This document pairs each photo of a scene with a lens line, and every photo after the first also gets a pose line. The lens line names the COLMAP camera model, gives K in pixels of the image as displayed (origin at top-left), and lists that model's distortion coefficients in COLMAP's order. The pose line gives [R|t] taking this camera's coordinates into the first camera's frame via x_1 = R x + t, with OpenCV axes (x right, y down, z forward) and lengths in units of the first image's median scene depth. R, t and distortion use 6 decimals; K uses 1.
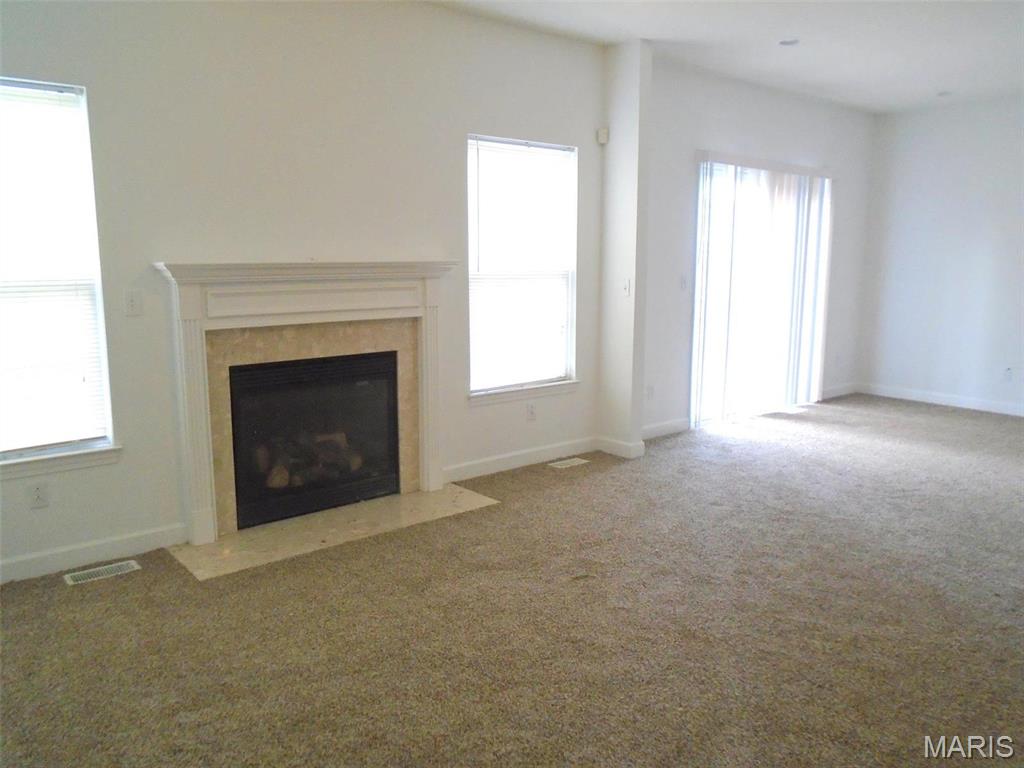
lens RADIAL K [[791.8, 0, 512.0], [0, 791.8, 384.0], [0, 0, 1]] dist [-0.017459, -0.002772]
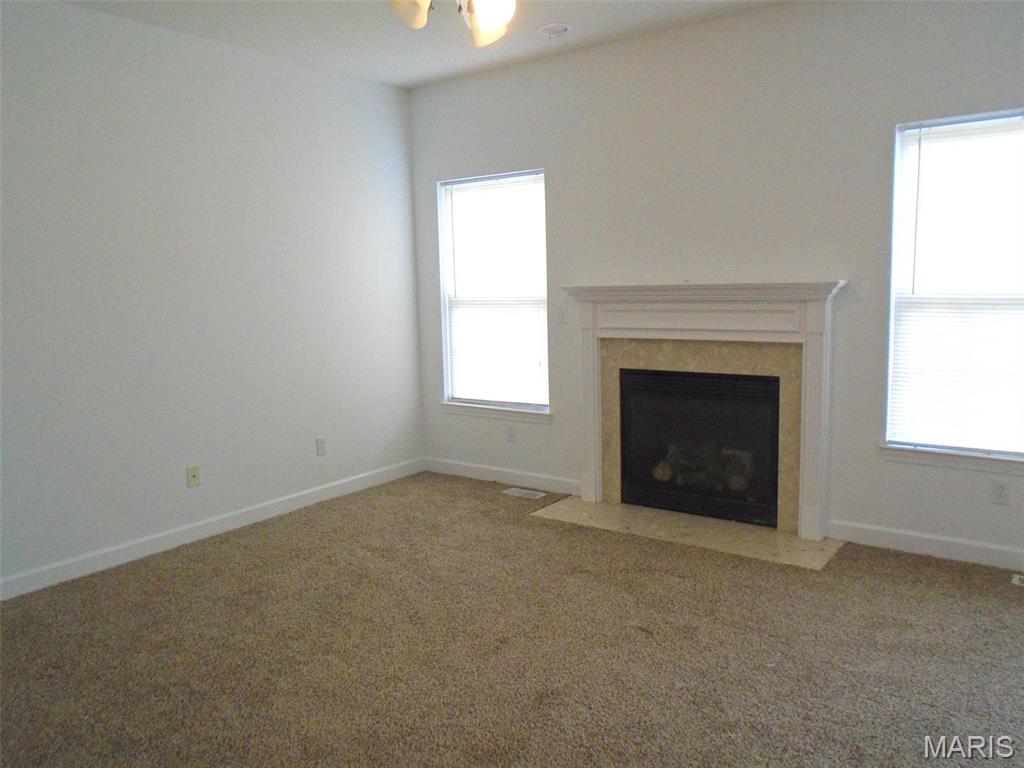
lens RADIAL K [[807.7, 0, 512.0], [0, 807.7, 384.0], [0, 0, 1]] dist [0.000911, 0.000188]
pose [[0.214146, 0.121022, -0.969276, 0.775791], [-0.134863, 0.986455, 0.093371, -0.086685], [0.967447, 0.110725, 0.227567, 0.510166]]
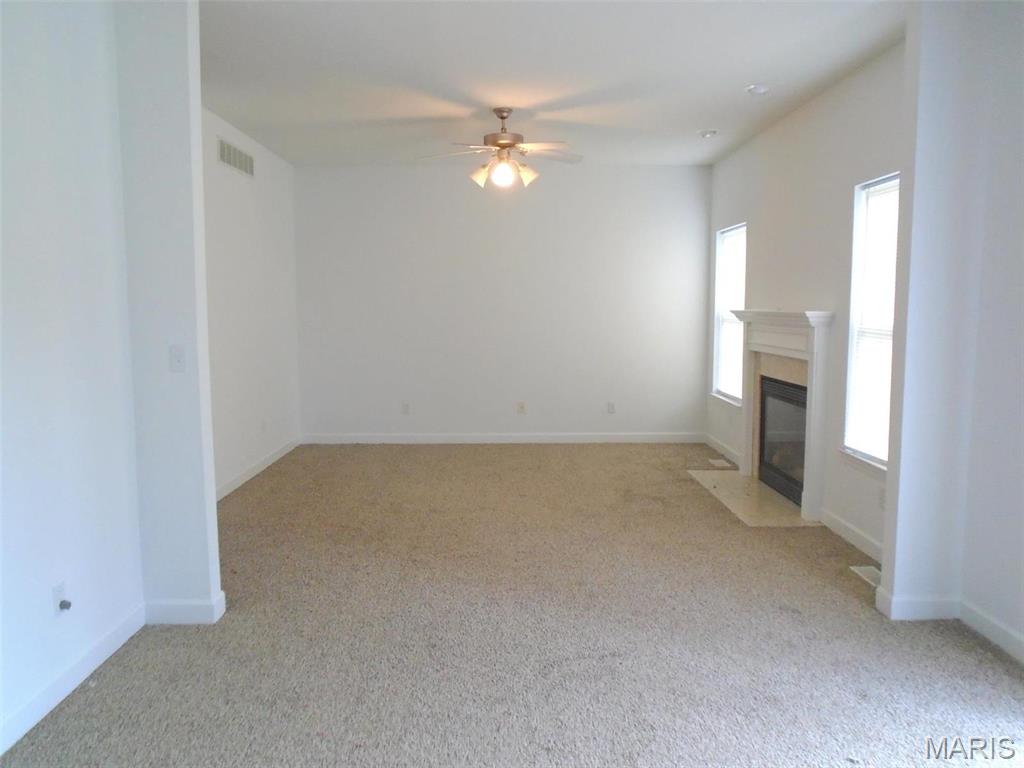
lens RADIAL K [[791.8, 0, 512.0], [0, 791.8, 384.0], [0, 0, 1]] dist [-0.017459, -0.002772]
pose [[-0.641662, 0.069311, -0.763850, 1.113807], [-0.134233, 0.970390, 0.200812, -0.239913], [0.755150, 0.231387, -0.613358, 1.490520]]
